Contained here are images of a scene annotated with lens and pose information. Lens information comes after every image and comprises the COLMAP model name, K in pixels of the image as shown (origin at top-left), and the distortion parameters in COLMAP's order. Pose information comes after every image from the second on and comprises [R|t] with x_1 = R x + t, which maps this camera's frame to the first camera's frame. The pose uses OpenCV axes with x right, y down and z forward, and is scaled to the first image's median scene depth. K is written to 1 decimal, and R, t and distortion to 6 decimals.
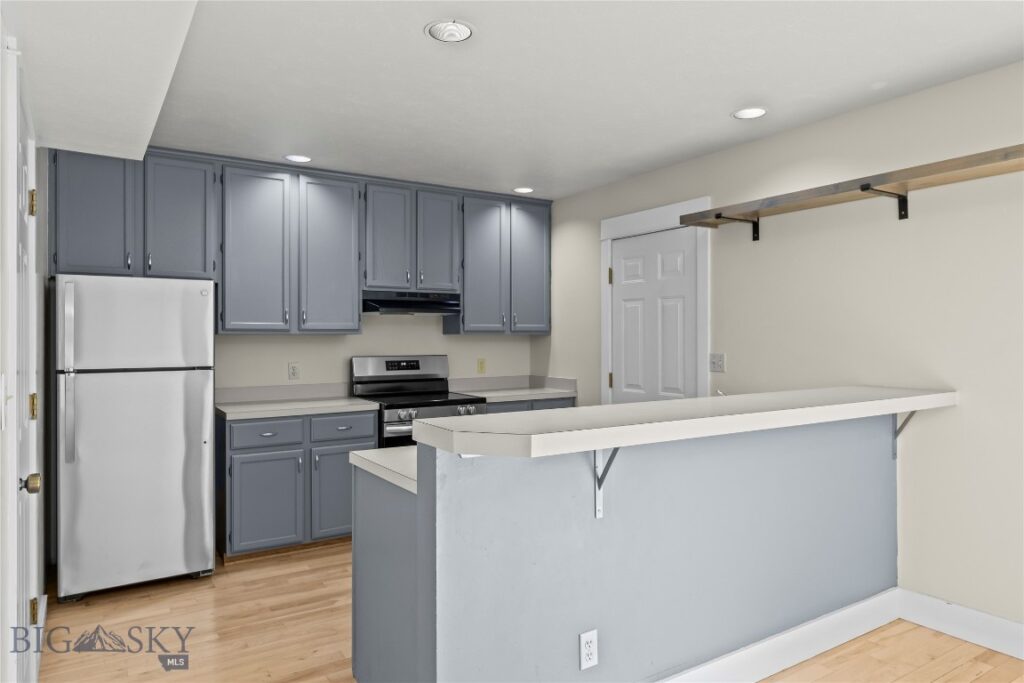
lens RADIAL K [[664.8, 0, 506.4], [0, 664.8, 327.0], [0, 0, 1]] dist [-0.006581, -0.006832]
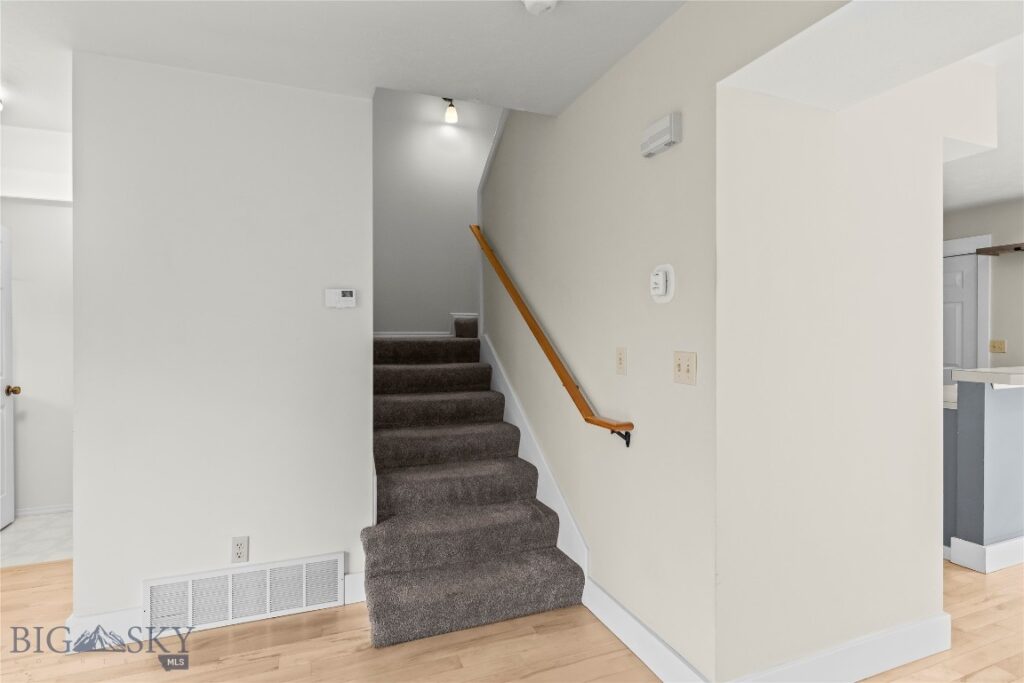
lens RADIAL K [[518.7, 0, 497.1], [0, 518.7, 334.7], [0, 0, 1]] dist [-0.007300, 0.000818]
pose [[0.981698, 0.000018, -0.190443, -0.522140], [0.003398, 0.999839, 0.017607, 0.003328], [0.190413, -0.017932, 0.981540, -0.323764]]
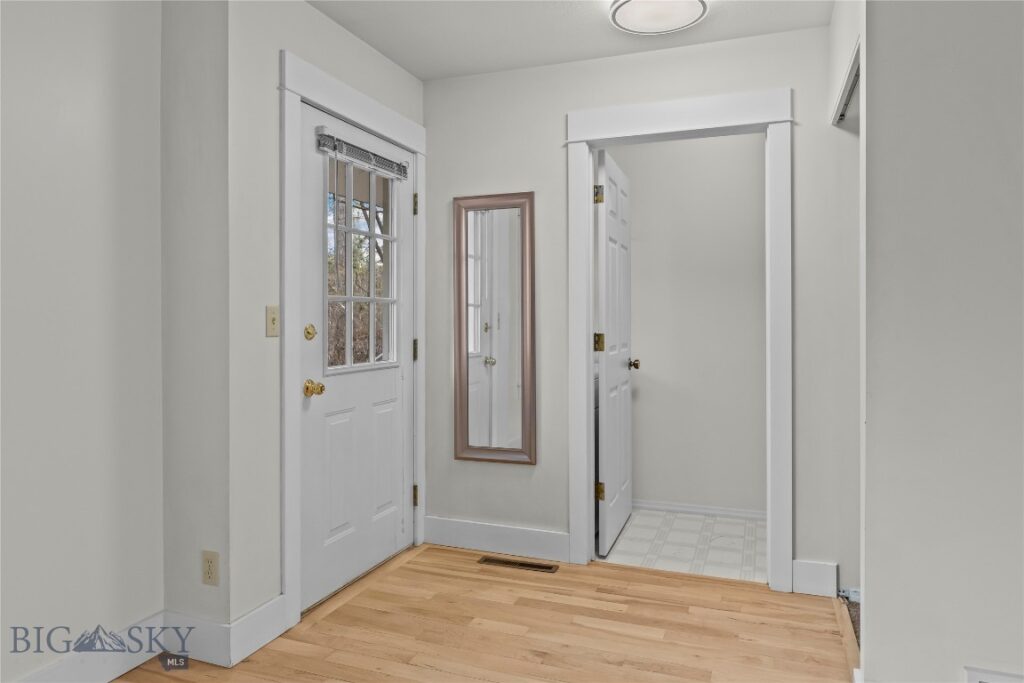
lens RADIAL K [[664.8, 0, 514.8], [0, 664.8, 321.0], [0, 0, 1]] dist [-0.006581, -0.006832]
pose [[0.606477, 0.006384, -0.795076, -0.808918], [0.010413, 0.999818, 0.015971, 0.028251], [0.795033, -0.017965, 0.606300, -0.364685]]
